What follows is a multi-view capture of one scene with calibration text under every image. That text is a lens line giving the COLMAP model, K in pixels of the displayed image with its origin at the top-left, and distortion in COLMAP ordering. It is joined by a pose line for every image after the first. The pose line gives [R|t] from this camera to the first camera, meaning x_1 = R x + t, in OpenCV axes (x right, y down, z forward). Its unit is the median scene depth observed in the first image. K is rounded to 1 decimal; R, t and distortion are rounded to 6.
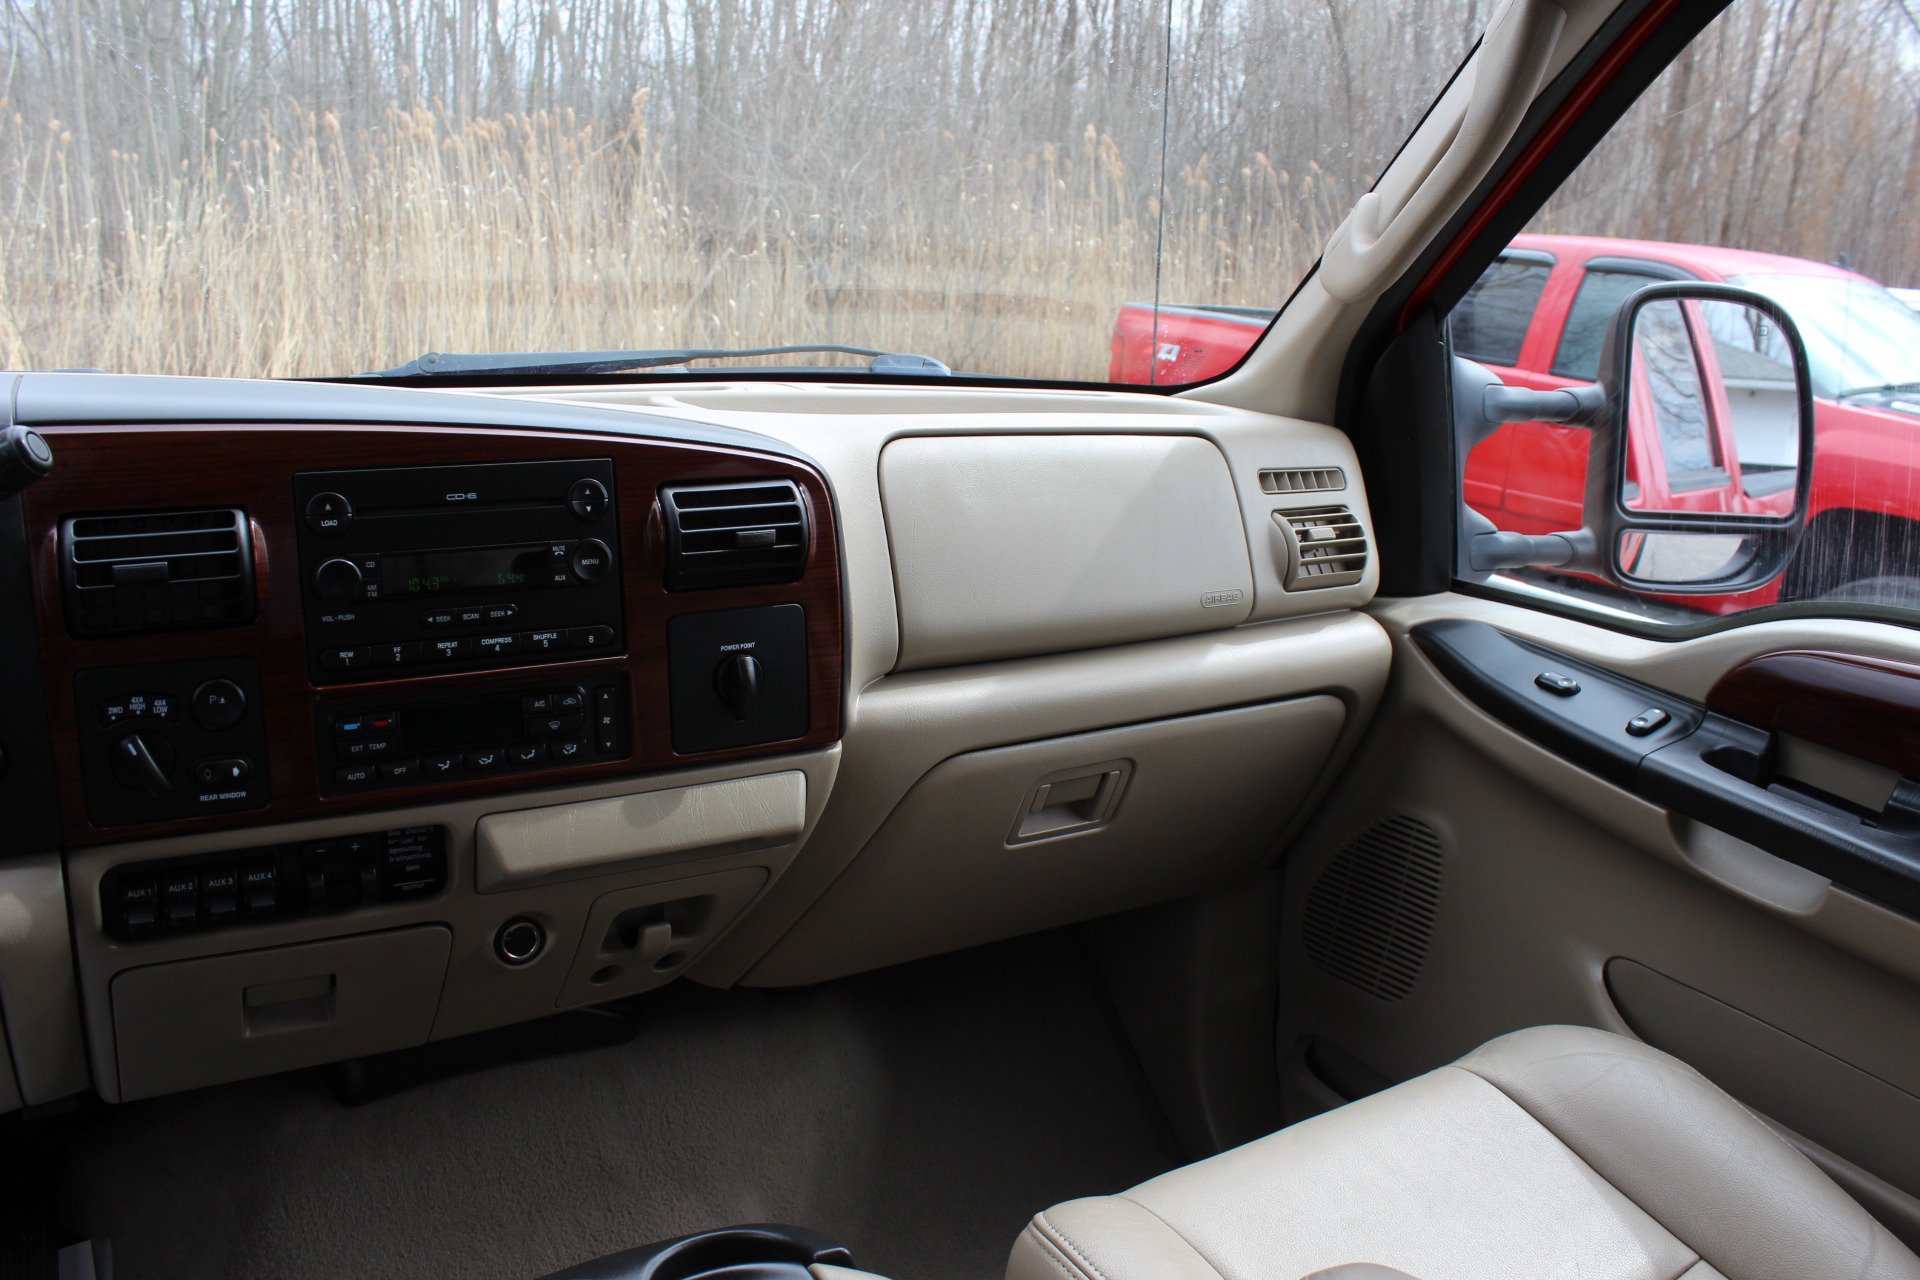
lens RADIAL K [[1624.5, 0, 956.6], [0, 1624.5, 627.8], [0, 0, 1]] dist [-0.170594, 0.171969]
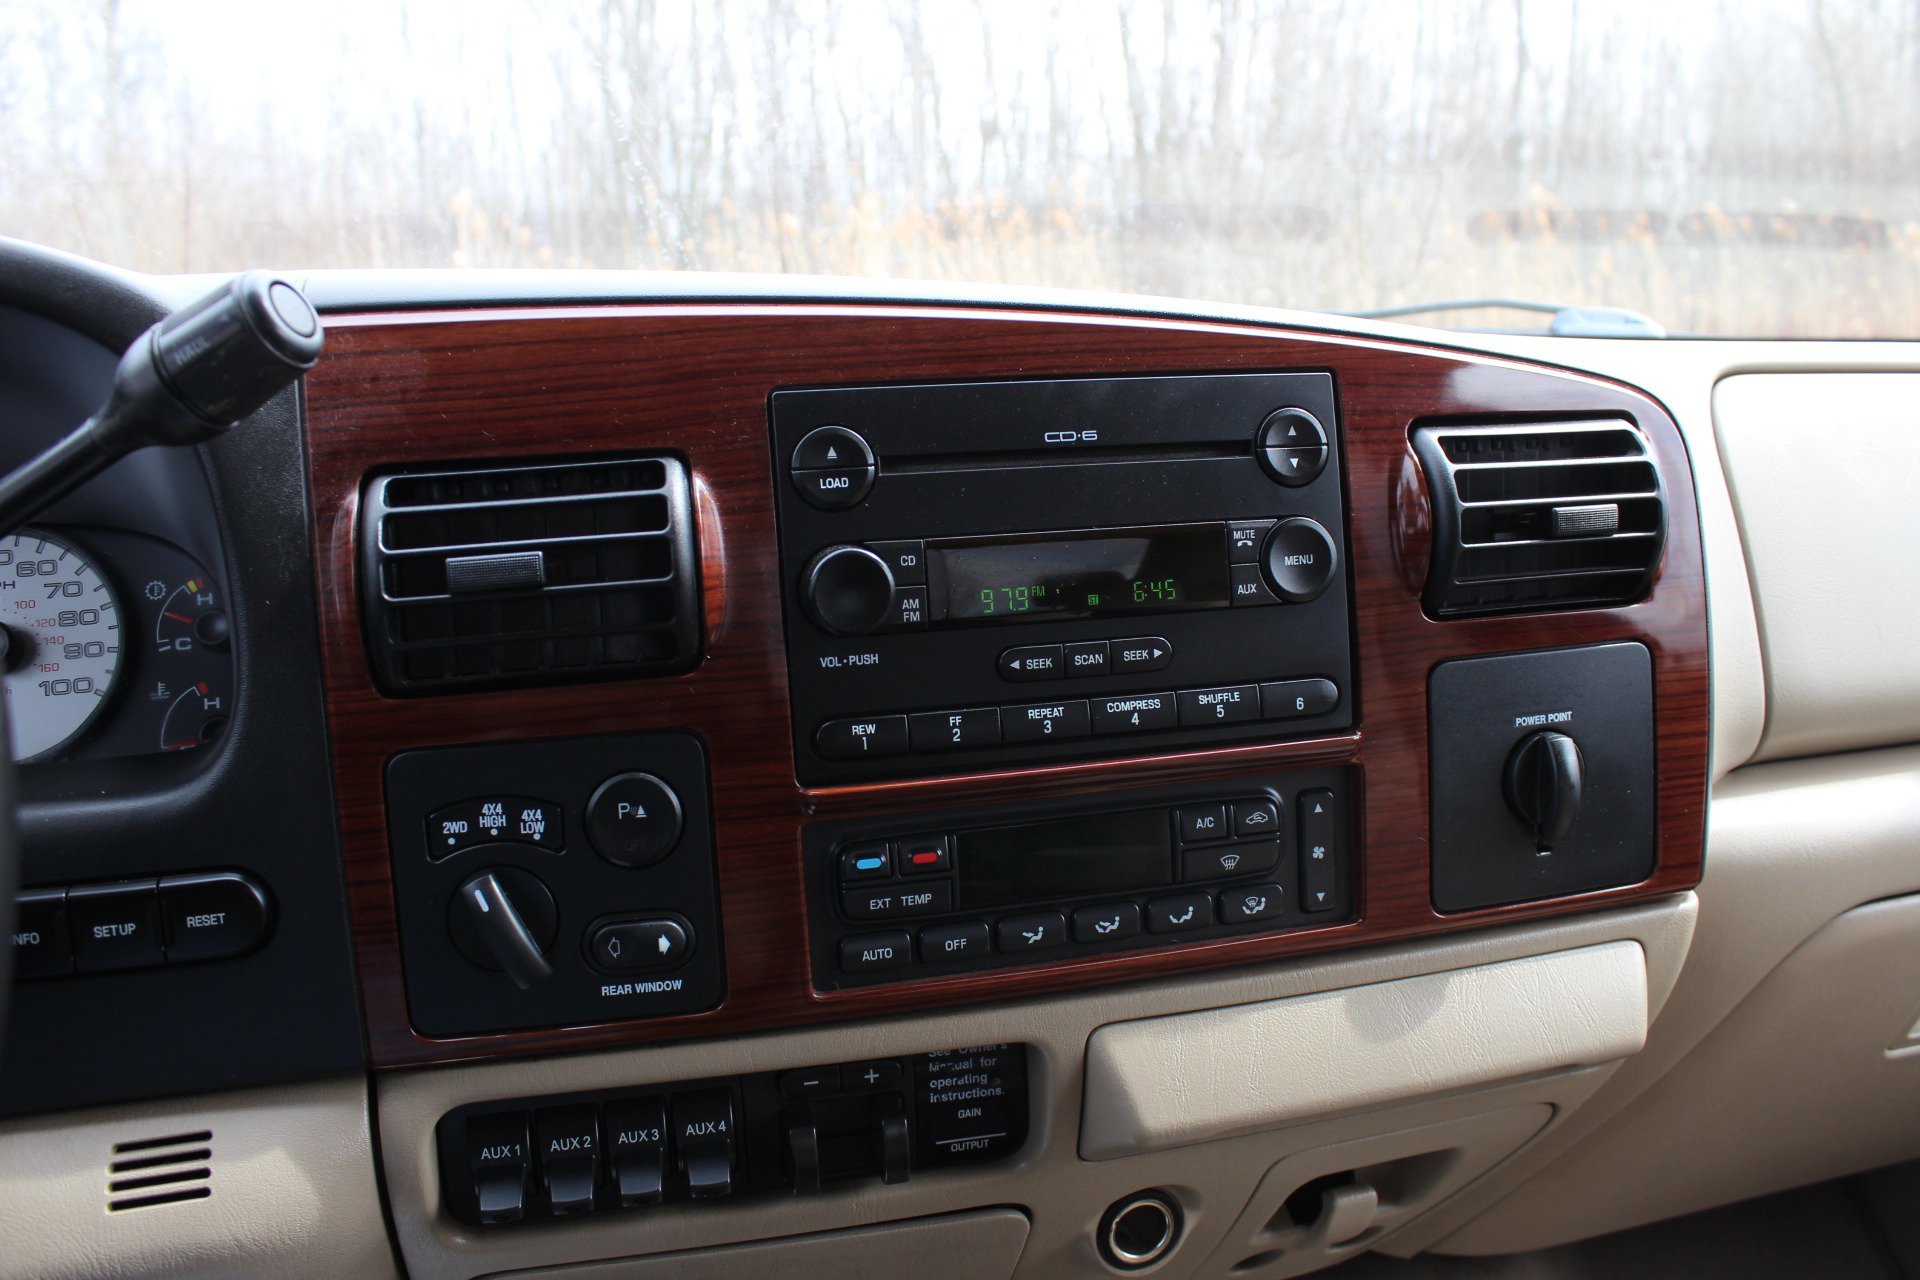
lens RADIAL K [[1608.1, 0, 960.0], [0, 1608.1, 640.0], [0, 0, 1]] dist [-0.165670, 0.151311]
pose [[0.963257, -0.009748, -0.268406, -0.195791], [-0.002825, 0.998918, -0.046417, 0.011195], [0.268568, 0.045470, 0.962187, 0.460348]]
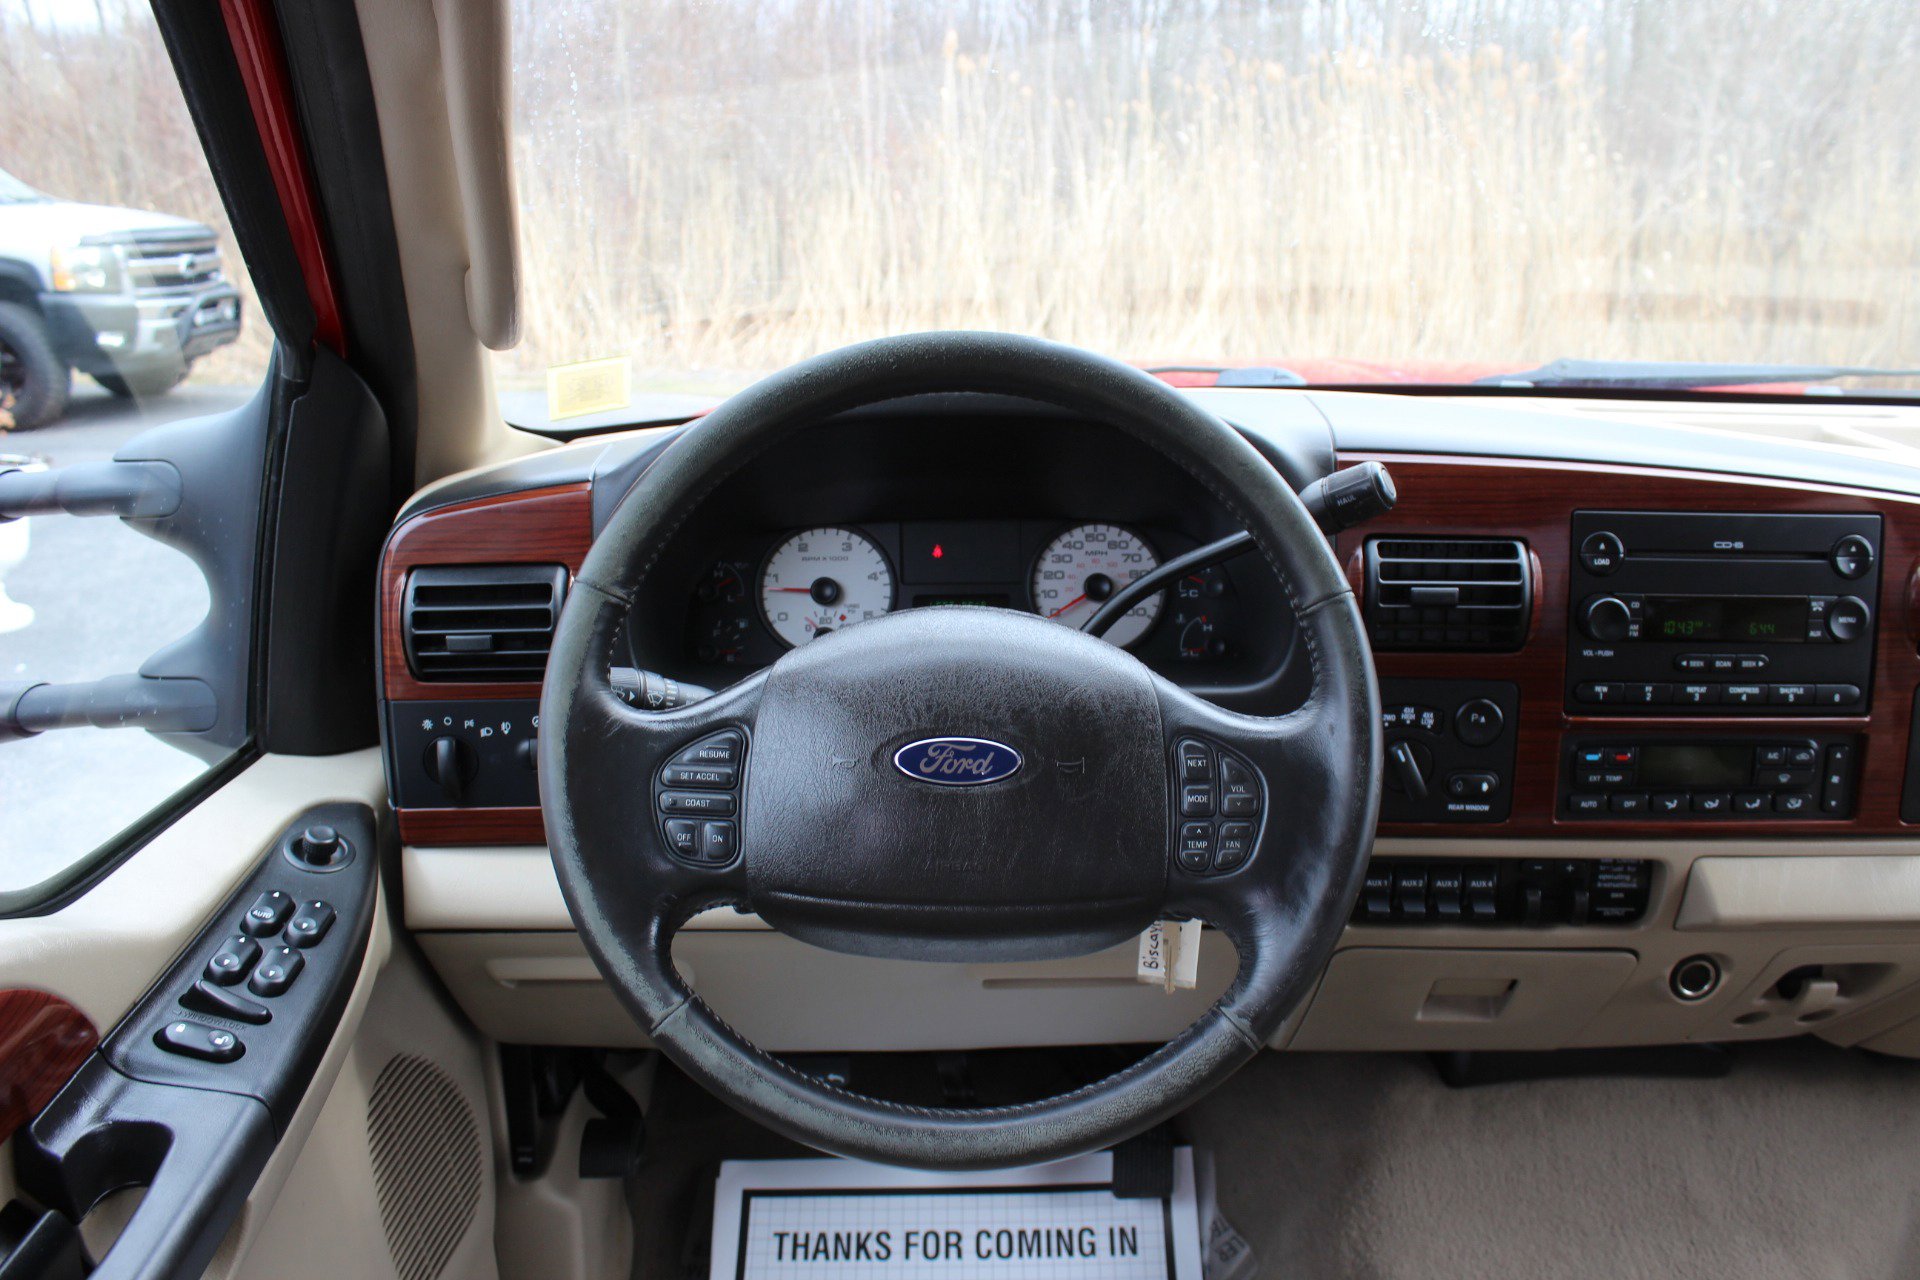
lens RADIAL K [[1615.1, 0, 960.0], [0, 1615.1, 640.0], [0, 0, 1]] dist [-0.166476, 0.154730]
pose [[0.859746, 0.116231, -0.497320, -0.222651], [-0.094387, 0.993146, 0.068942, -0.043673], [0.501925, -0.012332, 0.864823, -0.092597]]
